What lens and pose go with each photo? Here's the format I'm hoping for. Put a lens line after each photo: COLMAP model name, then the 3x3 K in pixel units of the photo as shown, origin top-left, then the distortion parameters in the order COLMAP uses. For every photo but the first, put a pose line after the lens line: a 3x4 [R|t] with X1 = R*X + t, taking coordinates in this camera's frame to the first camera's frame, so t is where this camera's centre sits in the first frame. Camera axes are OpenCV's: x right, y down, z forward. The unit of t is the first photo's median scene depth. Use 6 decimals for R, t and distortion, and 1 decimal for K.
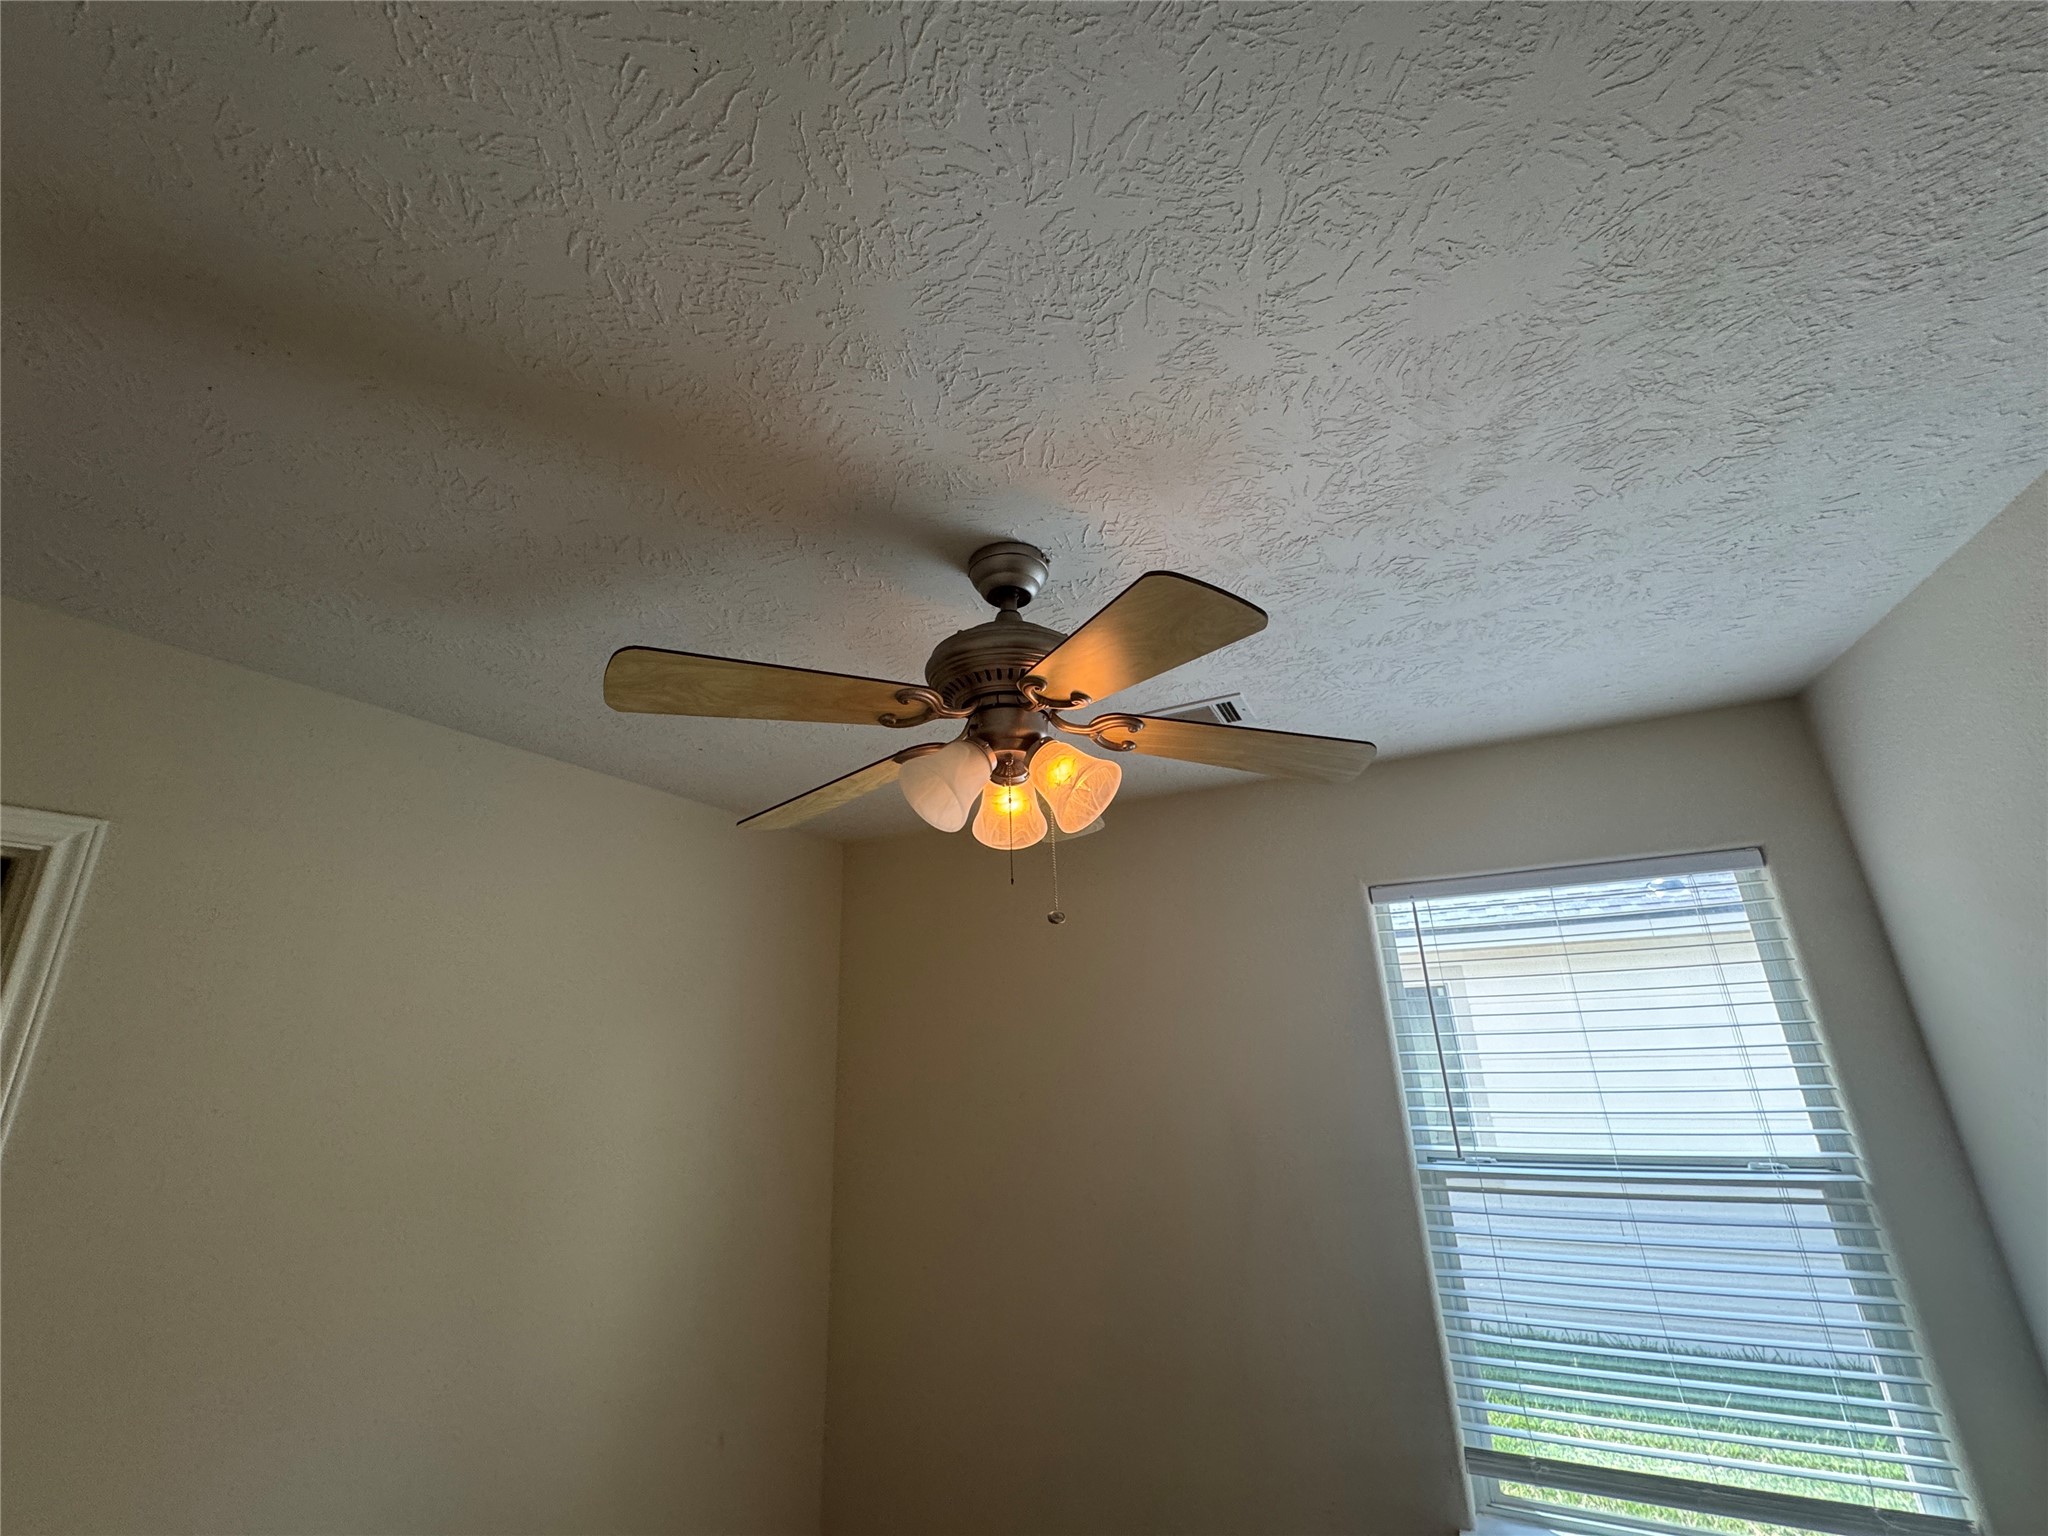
lens RADIAL K [[823.5, 0, 1027.0], [0, 823.5, 755.0], [0, 0, 1]] dist [-0.003093, 0.000783]
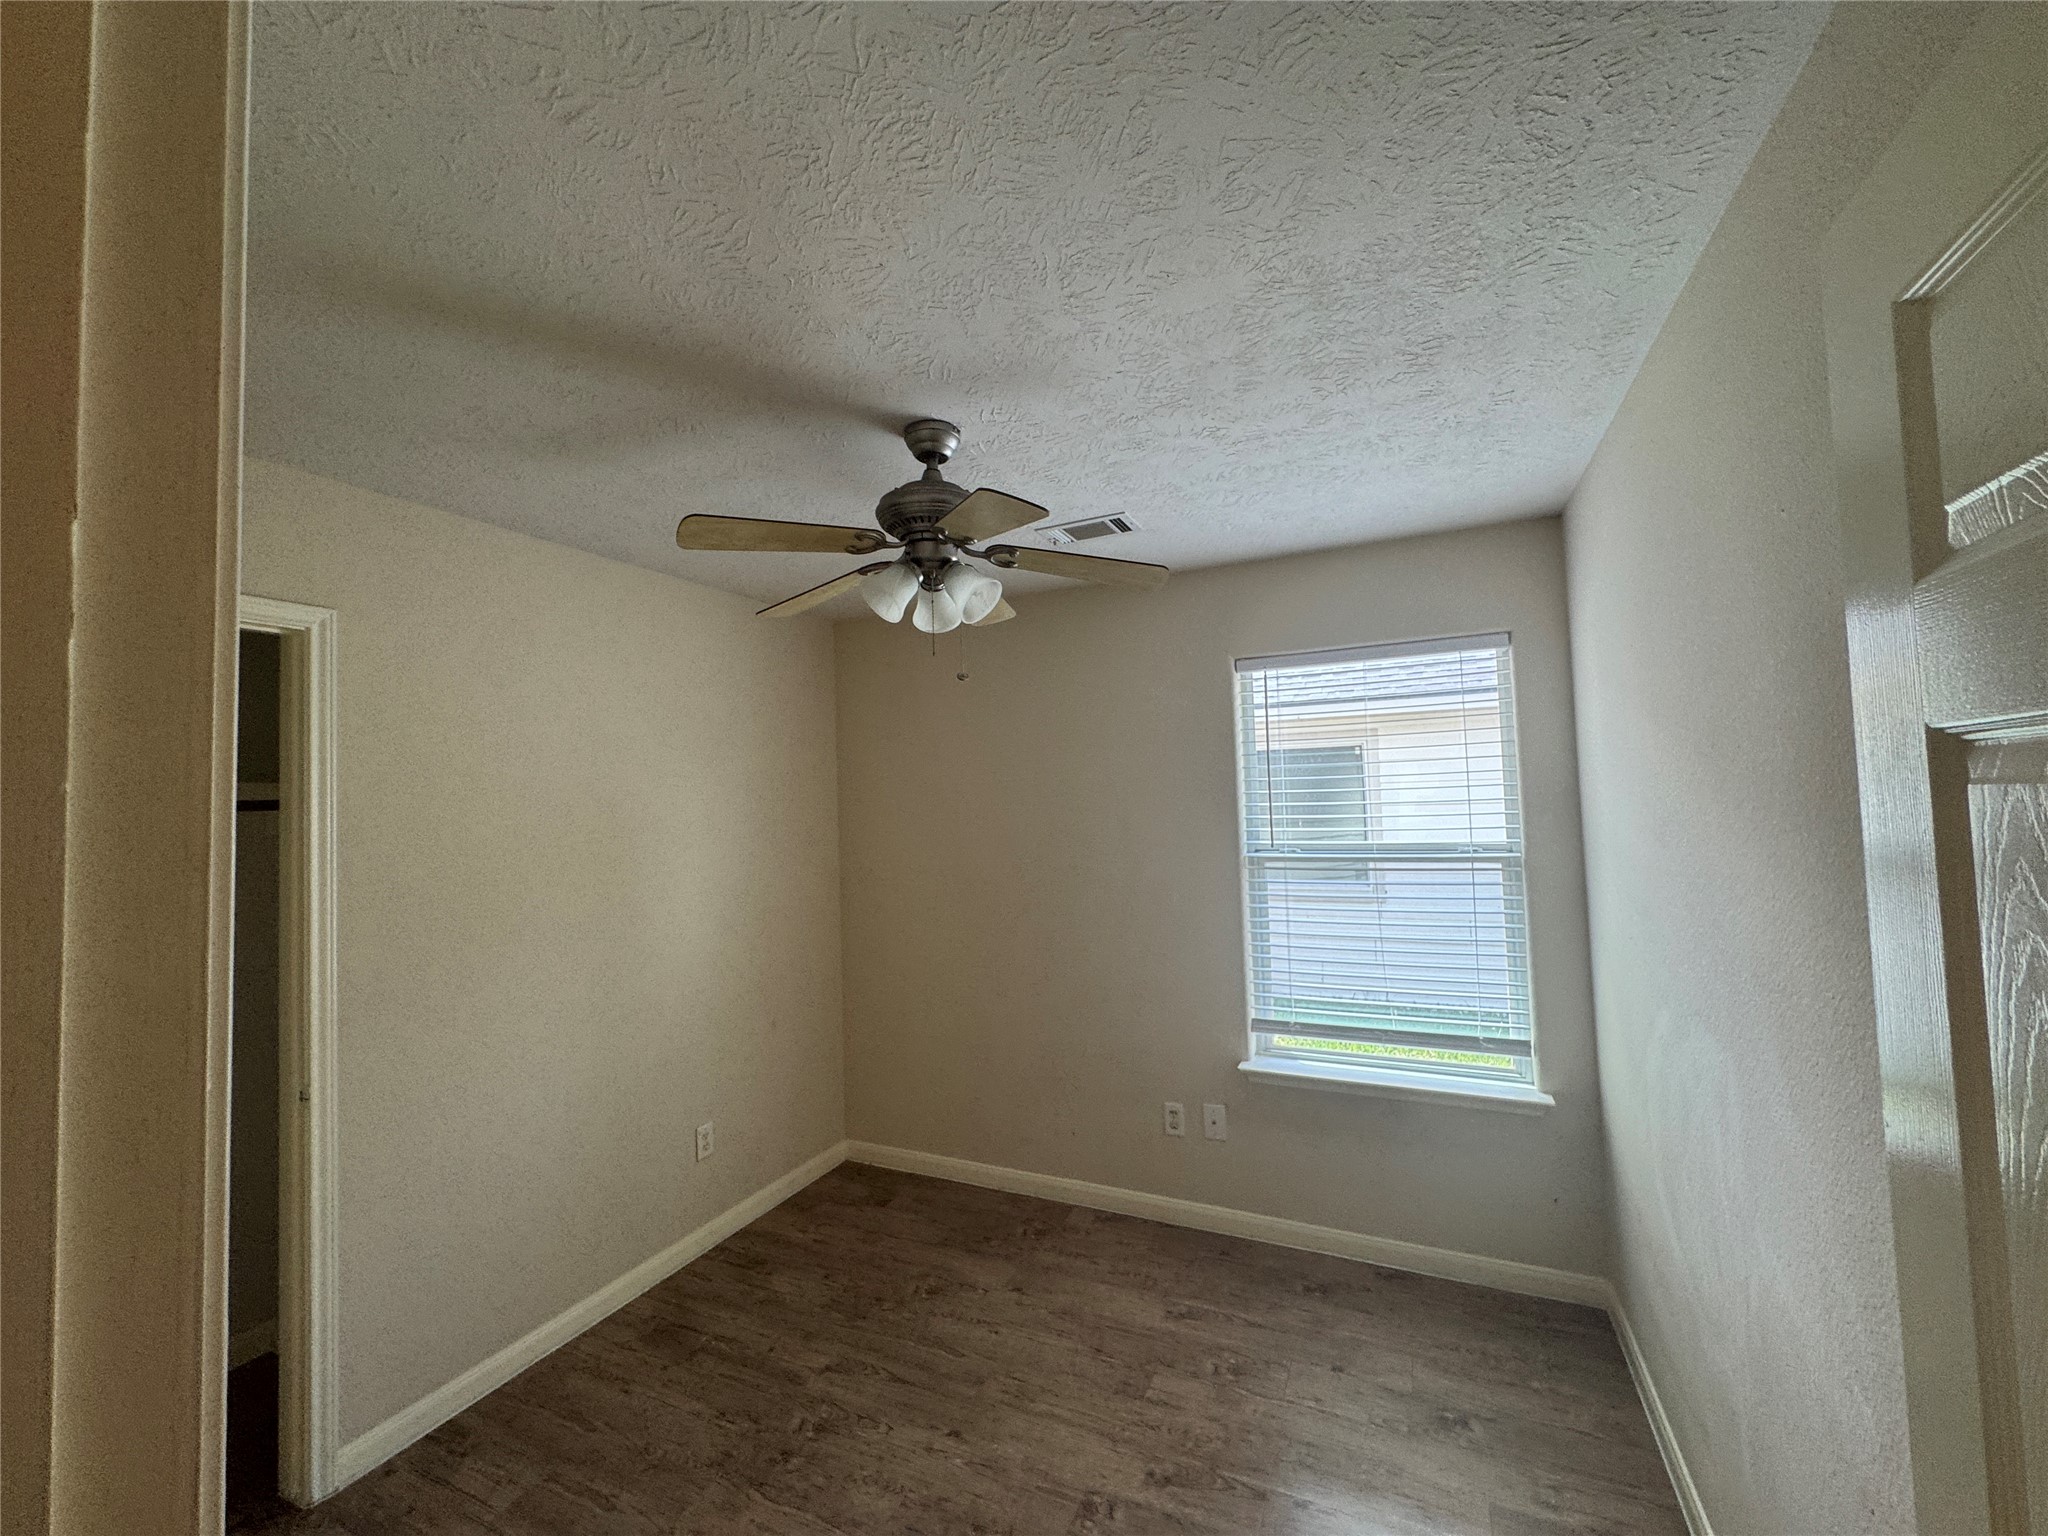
lens RADIAL K [[823.5, 0, 1020.7], [0, 823.5, 763.6], [0, 0, 1]] dist [-0.003093, 0.000783]
pose [[0.999970, 0.006895, -0.003621, 0.144247], [-0.005592, 0.959273, 0.282424, -0.087162], [0.005421, -0.282396, 0.959283, -0.547248]]
